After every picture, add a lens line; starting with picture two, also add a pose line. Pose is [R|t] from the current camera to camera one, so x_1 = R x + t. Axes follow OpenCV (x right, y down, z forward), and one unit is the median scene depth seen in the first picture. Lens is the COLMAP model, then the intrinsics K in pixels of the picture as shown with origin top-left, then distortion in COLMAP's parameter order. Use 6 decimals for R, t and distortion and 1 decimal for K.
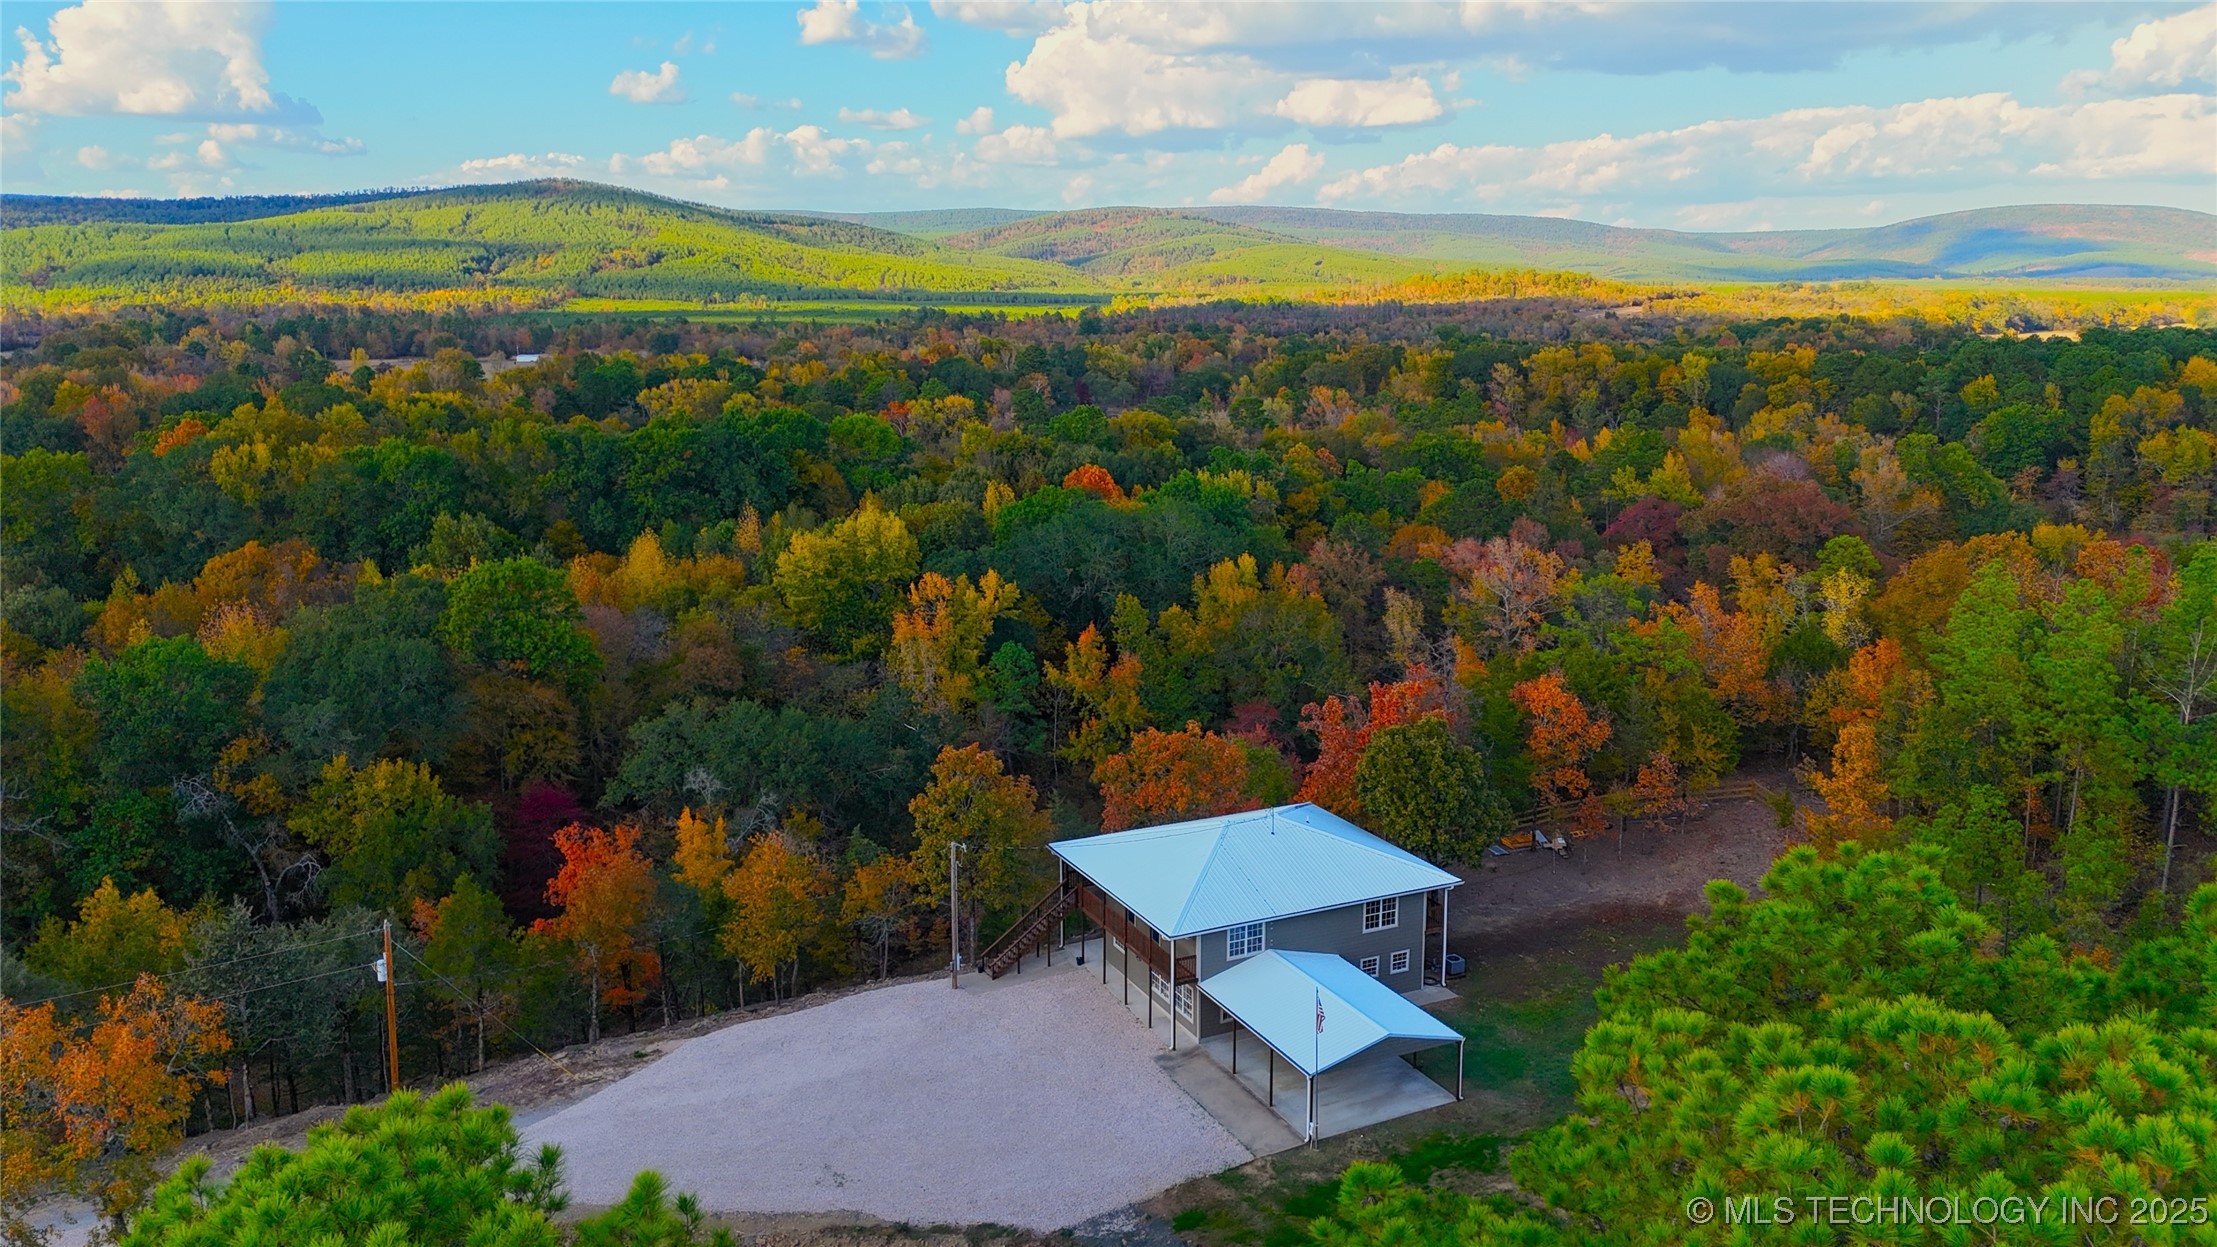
lens RADIAL K [[1616.1, 0, 1116.9], [0, 1616.1, 652.3], [0, 0, 1]] dist [0.087867, -0.104084]
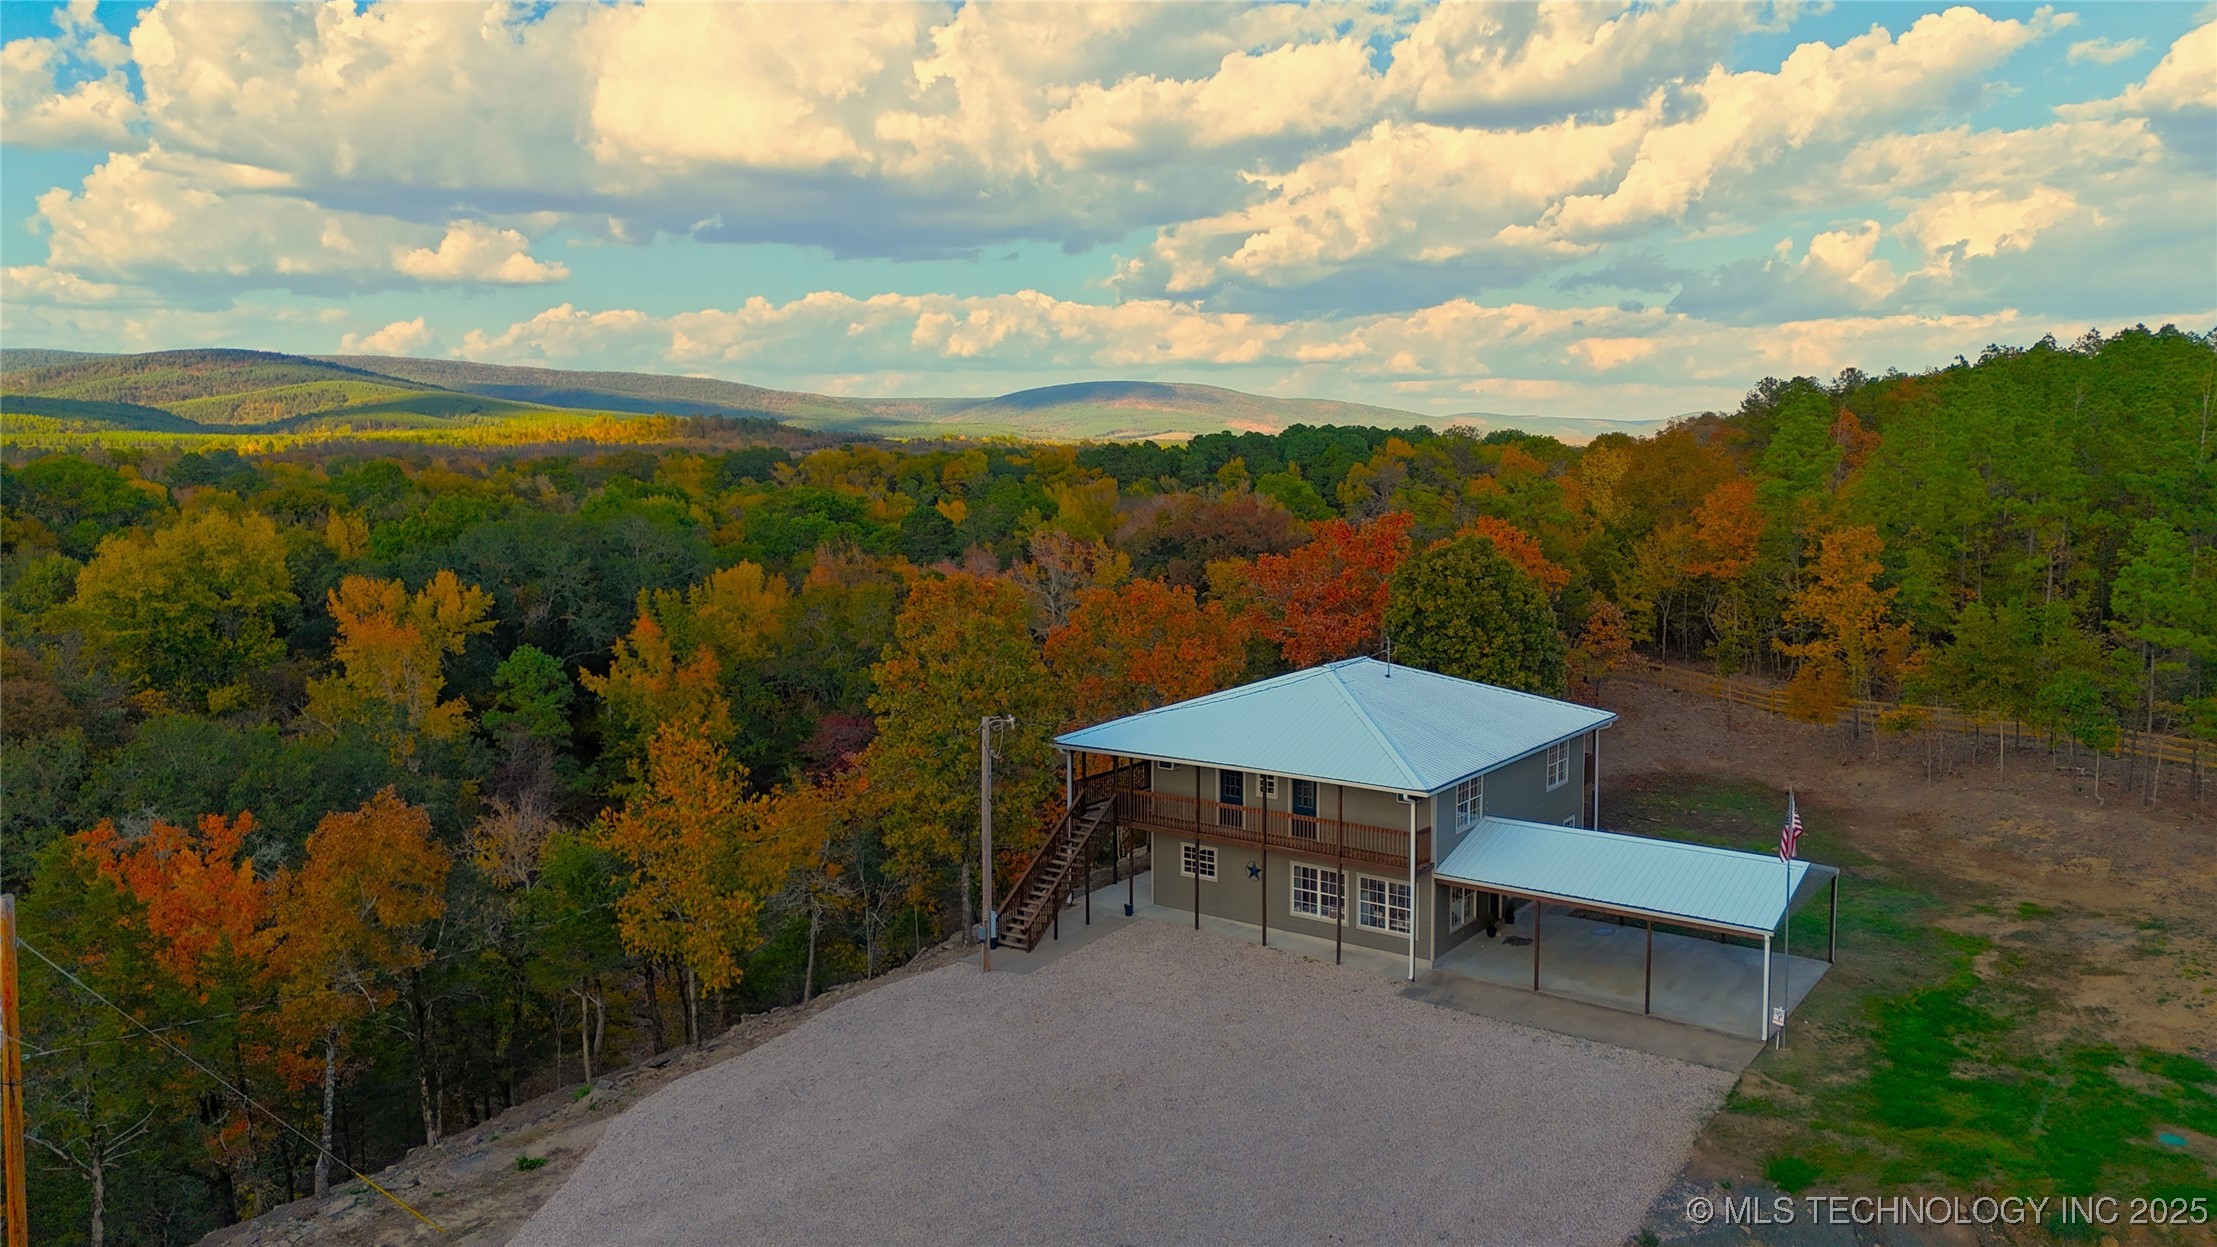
lens RADIAL K [[1618.2, 0, 1114.7], [0, 1618.2, 619.0], [0, 0, 1]] dist [0.090577, -0.107980]
pose [[0.877023, -0.048435, 0.478001, -0.350916], [0.104021, 0.990450, -0.090494, 0.143136], [-0.469052, 0.129088, 0.873685, 0.455572]]
